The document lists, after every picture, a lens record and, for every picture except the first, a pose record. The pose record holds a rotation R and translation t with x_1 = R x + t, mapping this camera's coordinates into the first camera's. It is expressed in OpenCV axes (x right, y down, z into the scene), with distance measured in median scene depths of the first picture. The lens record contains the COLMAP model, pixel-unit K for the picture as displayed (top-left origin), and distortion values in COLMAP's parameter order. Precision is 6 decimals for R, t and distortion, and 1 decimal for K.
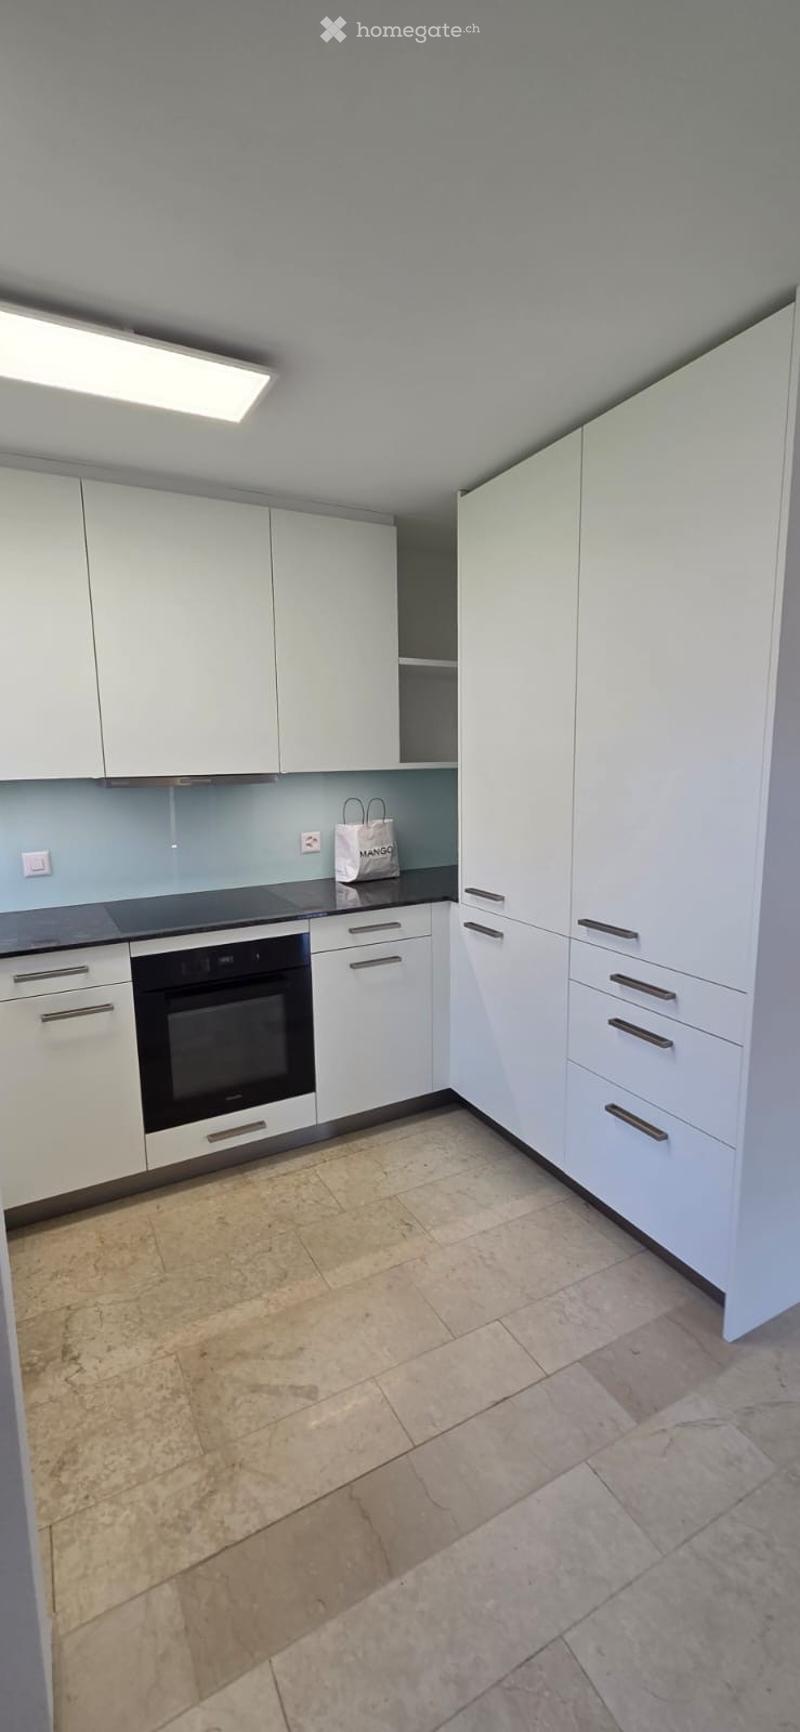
lens RADIAL K [[704.5, 0, 396.1], [0, 704.5, 864.6], [0, 0, 1]] dist [-0.000641, 0.000057]
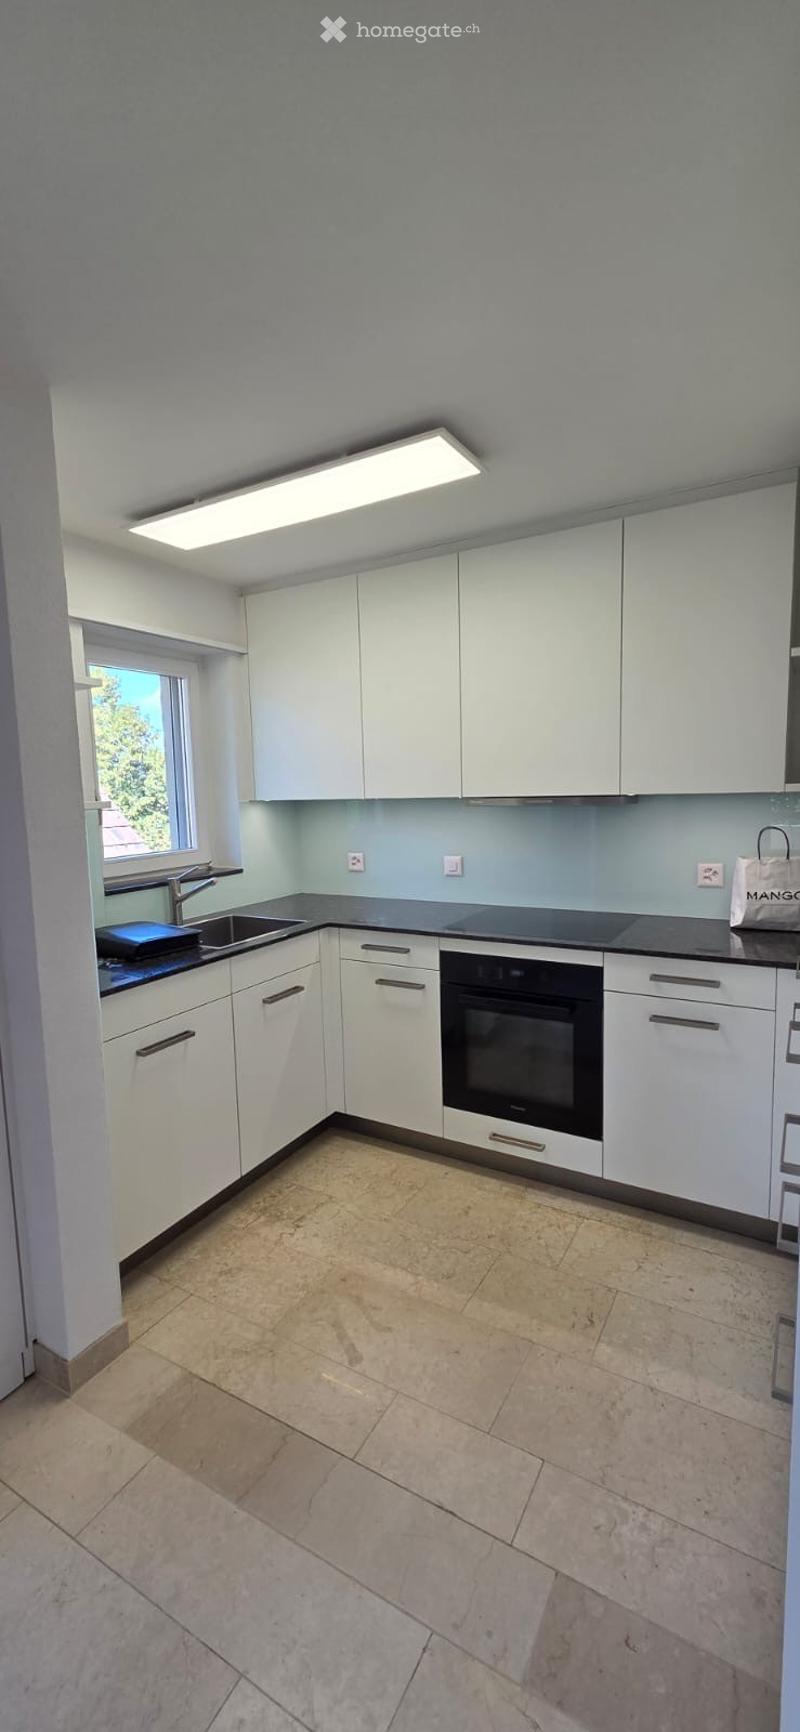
lens RADIAL K [[704.5, 0, 396.1], [0, 704.5, 864.6], [0, 0, 1]] dist [-0.000641, 0.000057]
pose [[0.534636, 0.096112, -0.839599, 0.607409], [-0.114637, 0.992576, 0.040626, -0.053990], [0.837271, 0.074529, 0.541685, 0.320207]]
